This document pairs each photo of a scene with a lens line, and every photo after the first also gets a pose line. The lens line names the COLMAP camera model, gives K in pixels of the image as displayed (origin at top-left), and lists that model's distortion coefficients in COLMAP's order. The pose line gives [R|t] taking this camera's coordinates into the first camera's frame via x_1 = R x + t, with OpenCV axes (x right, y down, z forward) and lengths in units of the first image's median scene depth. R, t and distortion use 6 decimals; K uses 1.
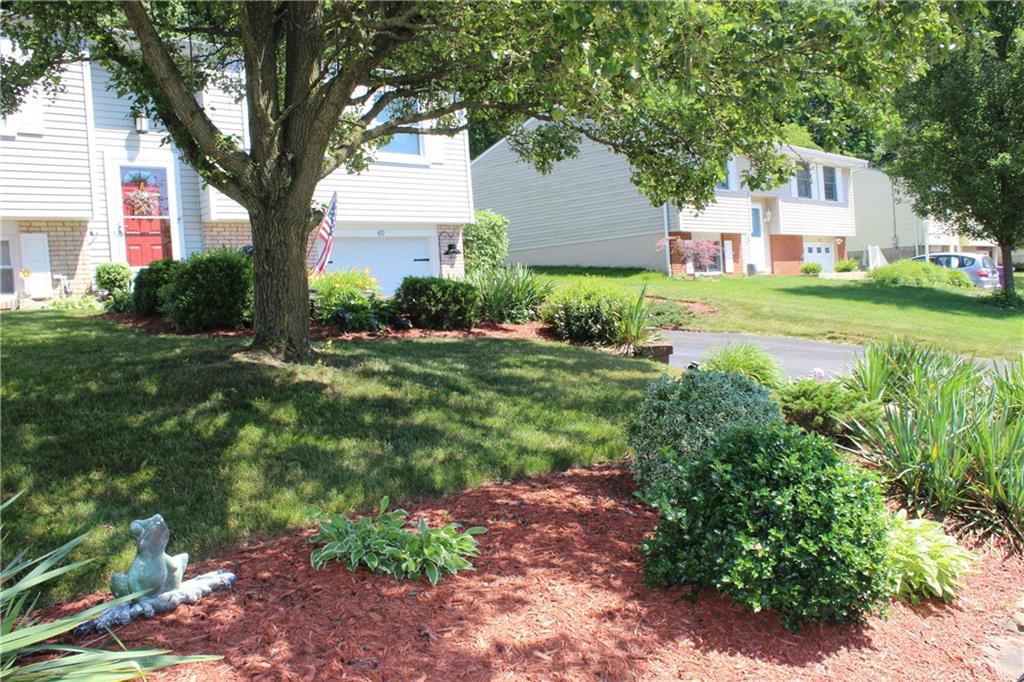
lens RADIAL K [[915.3, 0, 512.4], [0, 915.3, 349.8], [0, 0, 1]] dist [-0.157935, 0.161838]
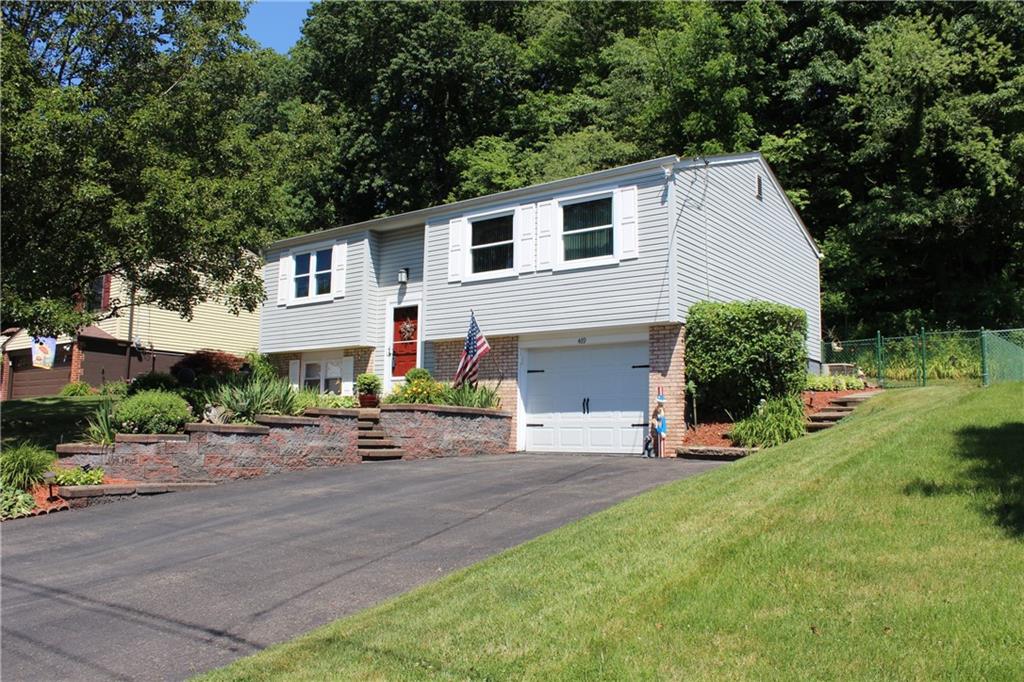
lens RADIAL K [[823.9, 0, 495.5], [0, 823.9, 356.0], [0, 0, 1]] dist [-0.158138, 0.143303]
pose [[0.107342, -0.020352, -0.994014, 0.913814], [-0.069959, 0.997158, -0.027971, -0.101273], [0.991758, 0.072543, 0.105613, 1.024227]]
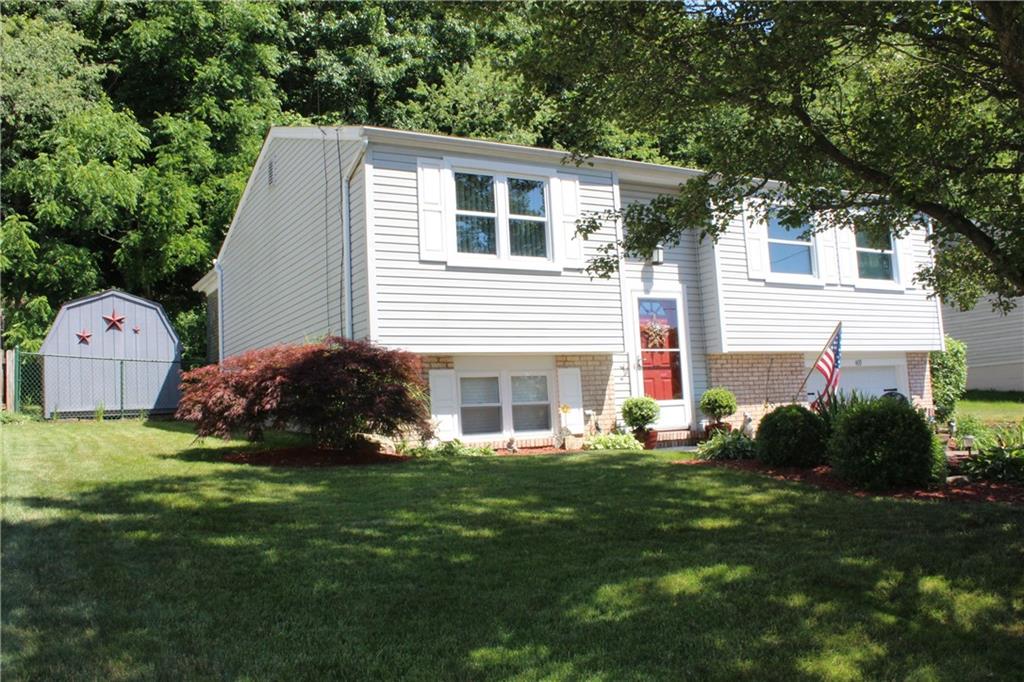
lens RADIAL K [[915.3, 0, 512.4], [0, 915.3, 349.8], [0, 0, 1]] dist [-0.157935, 0.161838]
pose [[0.964439, -0.012245, -0.264023, -0.308209], [-0.021050, 0.992195, -0.122909, -0.023868], [0.263468, 0.124095, 0.956653, 0.010151]]
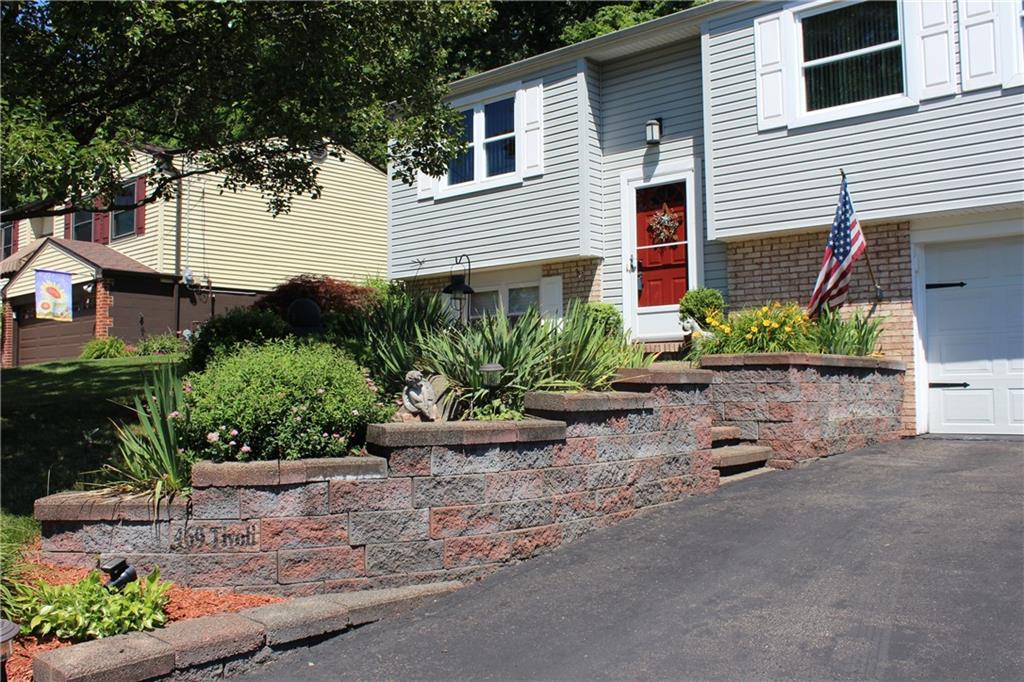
lens RADIAL K [[915.3, 0, 512.4], [0, 915.3, 349.8], [0, 0, 1]] dist [-0.157935, 0.161838]
pose [[0.046267, 0.034799, -0.998323, 0.421750], [-0.037093, 0.998764, 0.033095, -0.076888], [0.998240, 0.035499, 0.047501, 0.842871]]
